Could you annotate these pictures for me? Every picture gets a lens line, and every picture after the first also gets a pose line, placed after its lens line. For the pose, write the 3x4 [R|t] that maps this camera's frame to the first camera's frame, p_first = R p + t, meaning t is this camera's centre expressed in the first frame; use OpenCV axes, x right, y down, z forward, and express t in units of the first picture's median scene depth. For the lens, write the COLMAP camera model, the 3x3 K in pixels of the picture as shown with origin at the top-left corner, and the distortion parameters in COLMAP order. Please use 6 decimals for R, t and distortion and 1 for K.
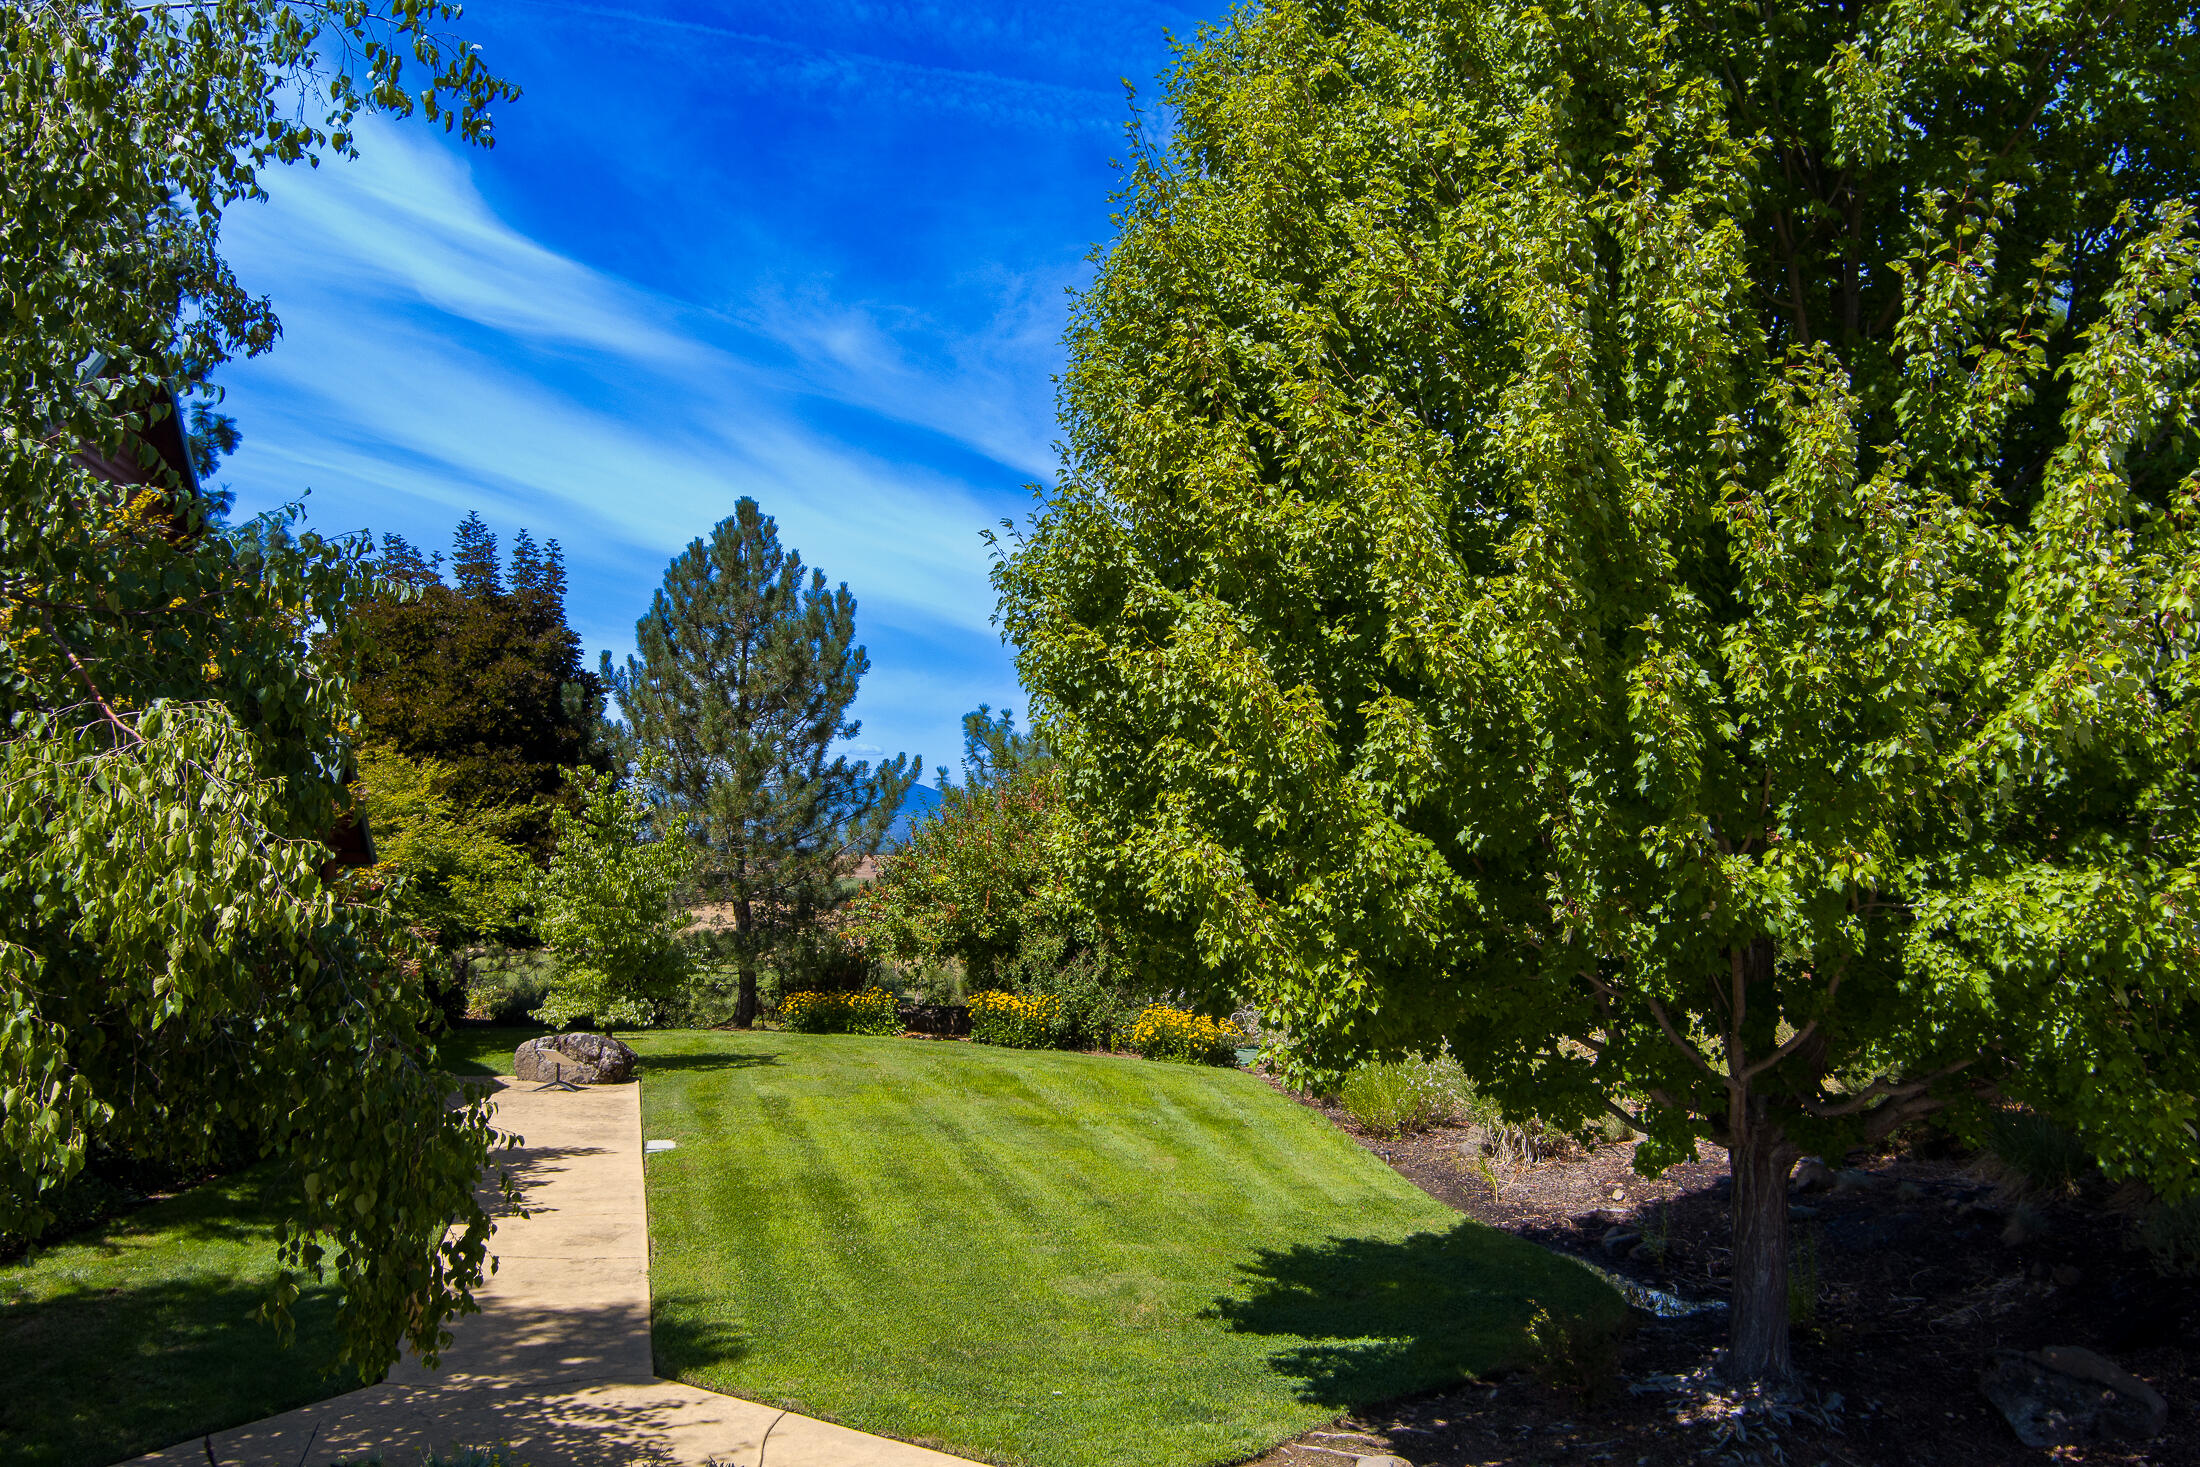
lens RADIAL K [[1771.0, 0, 1152.7], [0, 1771.0, 676.6], [0, 0, 1]] dist [-0.123477, 0.003162]
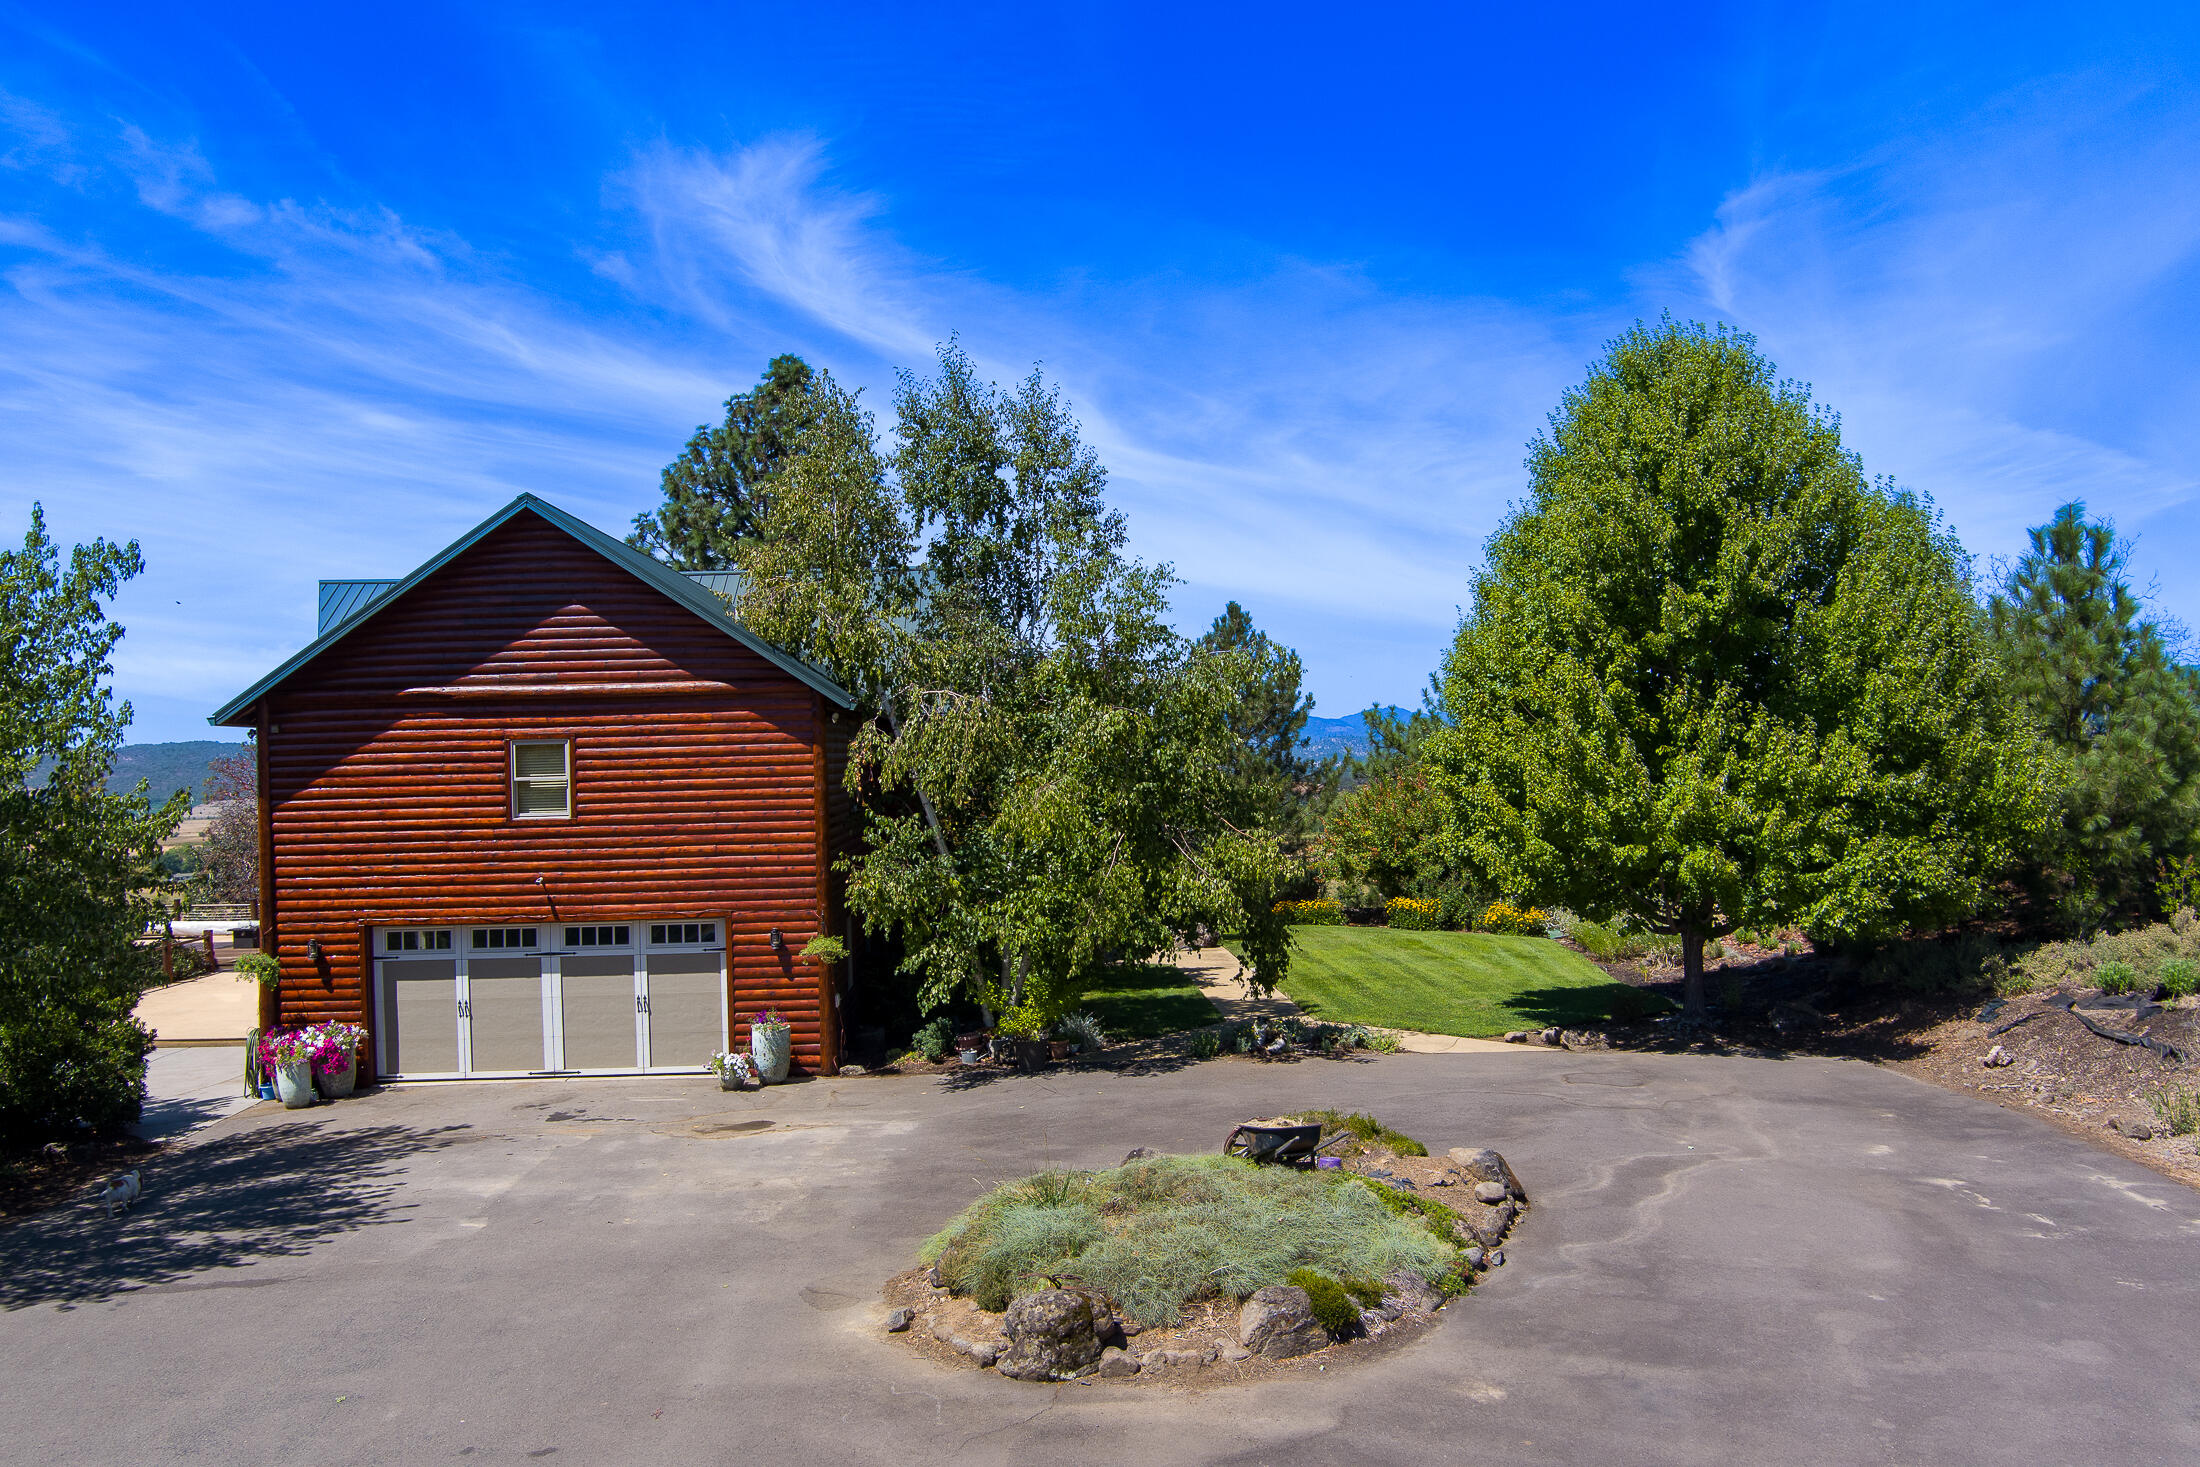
lens RADIAL K [[1777.1, 0, 1100.0], [0, 1777.1, 733.5], [0, 0, 1]] dist [-0.071078, 0.006777]
pose [[0.972501, -0.037599, -0.229842, 0.024708], [0.054794, 0.996118, 0.068891, -0.106485], [0.226359, -0.079591, 0.970787, -0.672362]]
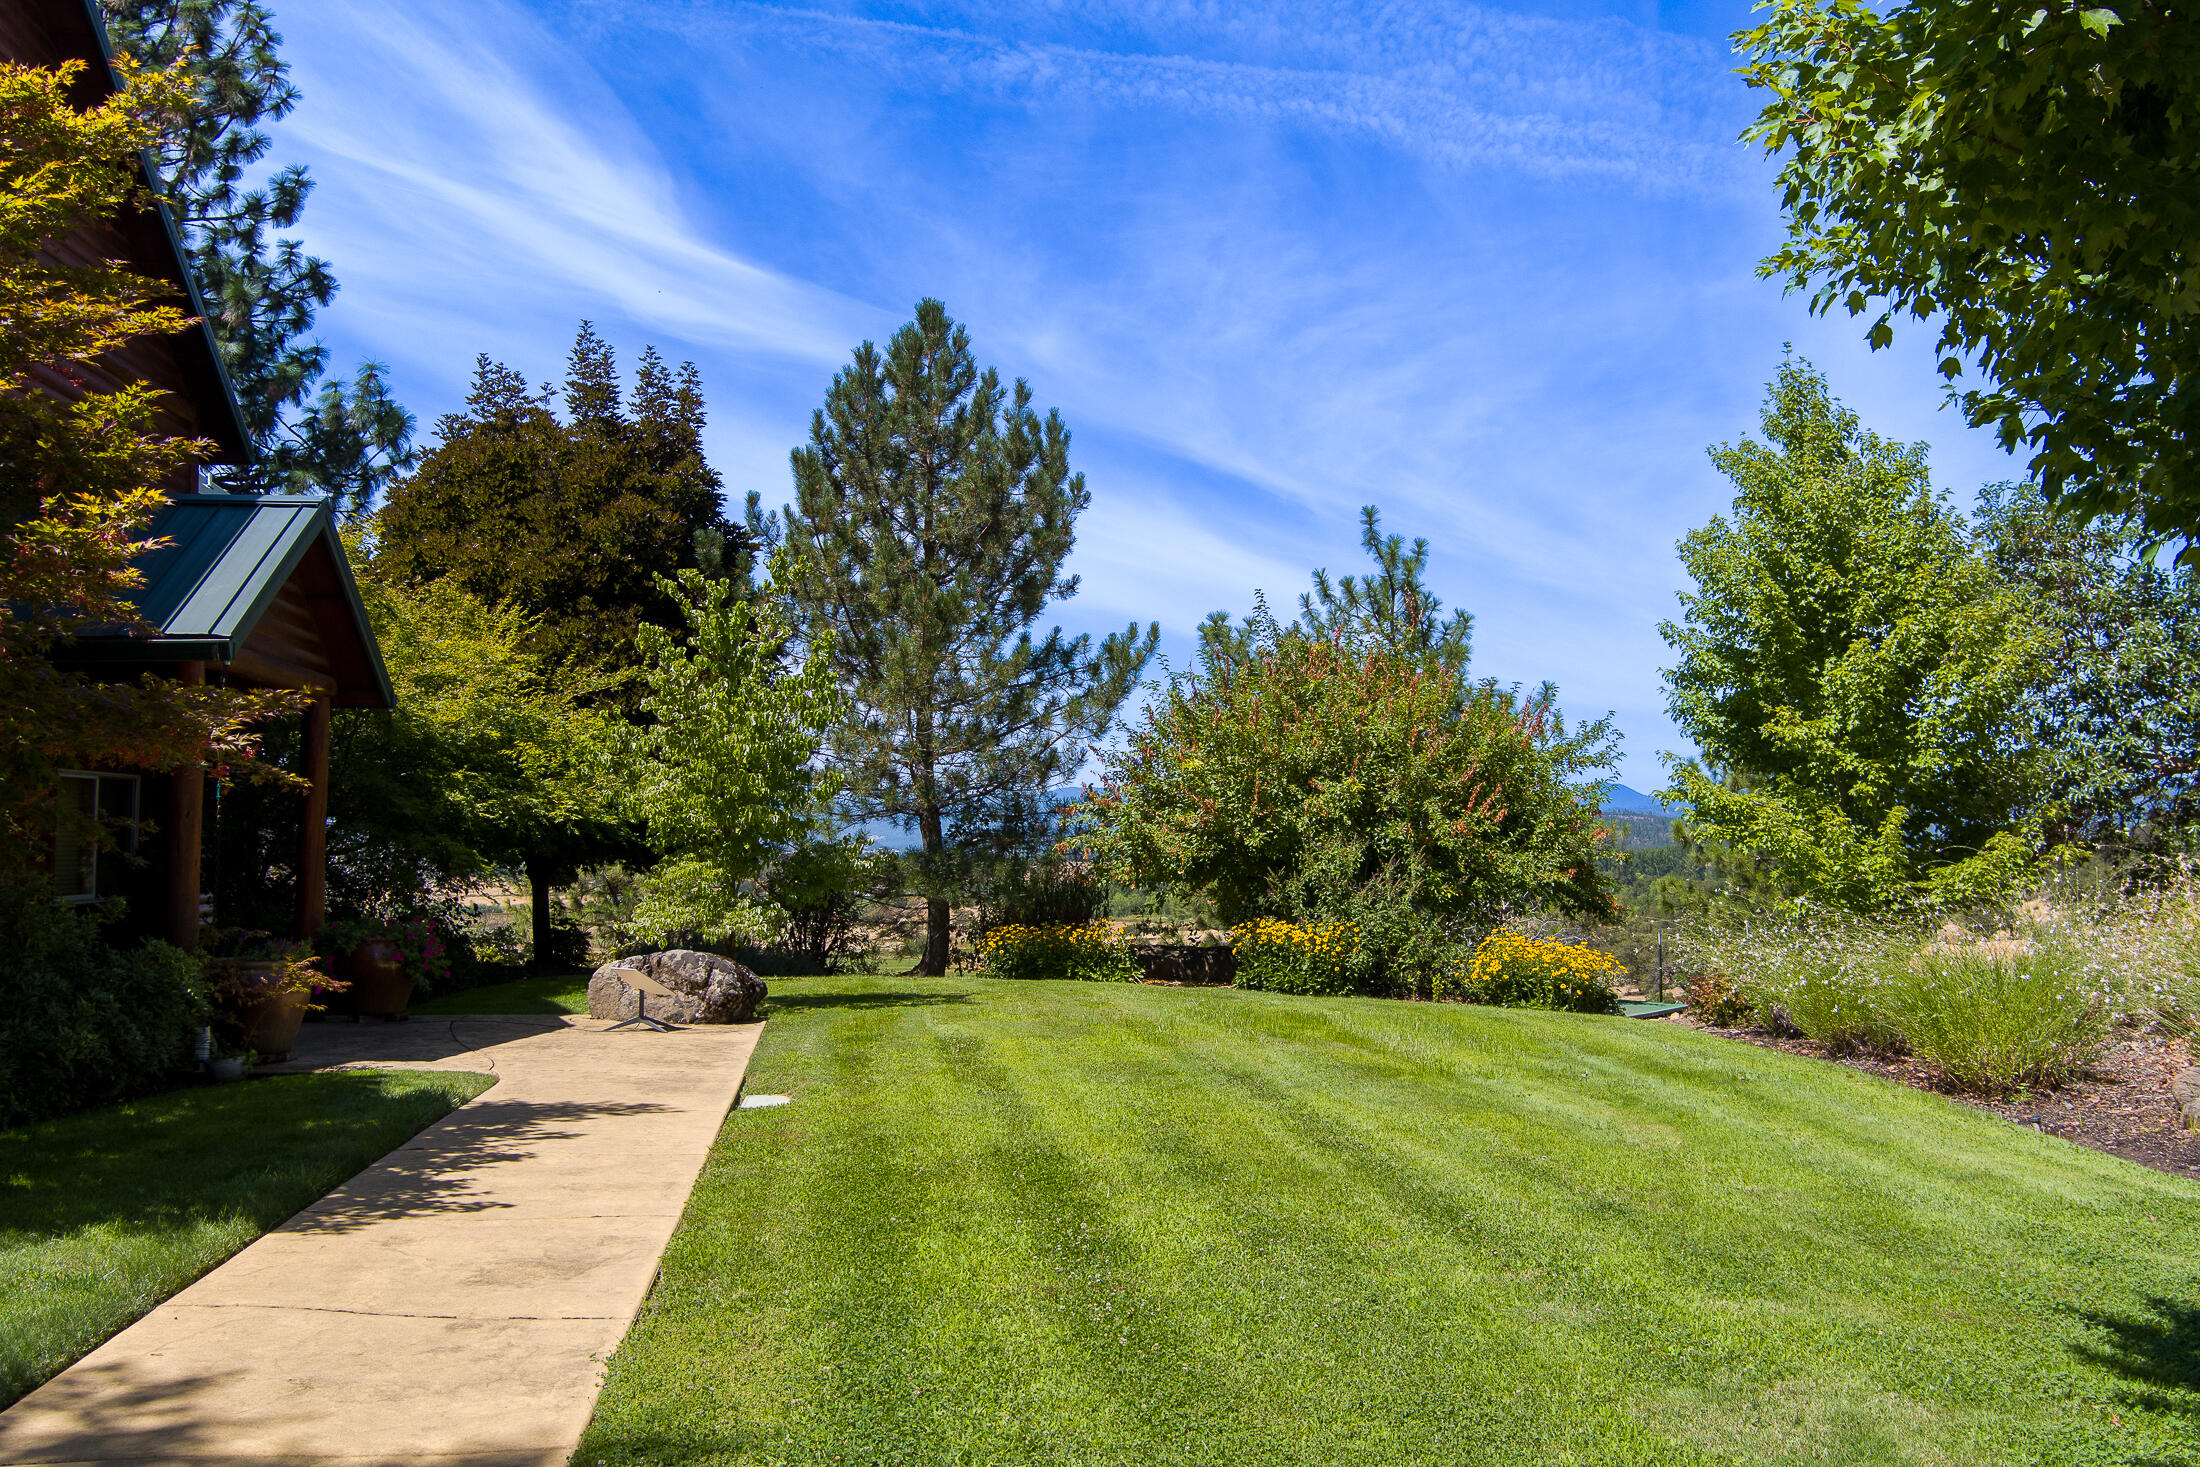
lens RADIAL K [[1777.1, 0, 1100.0], [0, 1777.1, 733.5], [0, 0, 1]] dist [-0.071078, 0.006777]
pose [[0.989056, -0.013168, -0.146951, -0.046371], [0.017256, 0.999498, 0.026579, 0.076168], [0.146527, -0.028824, 0.988787, 0.248298]]
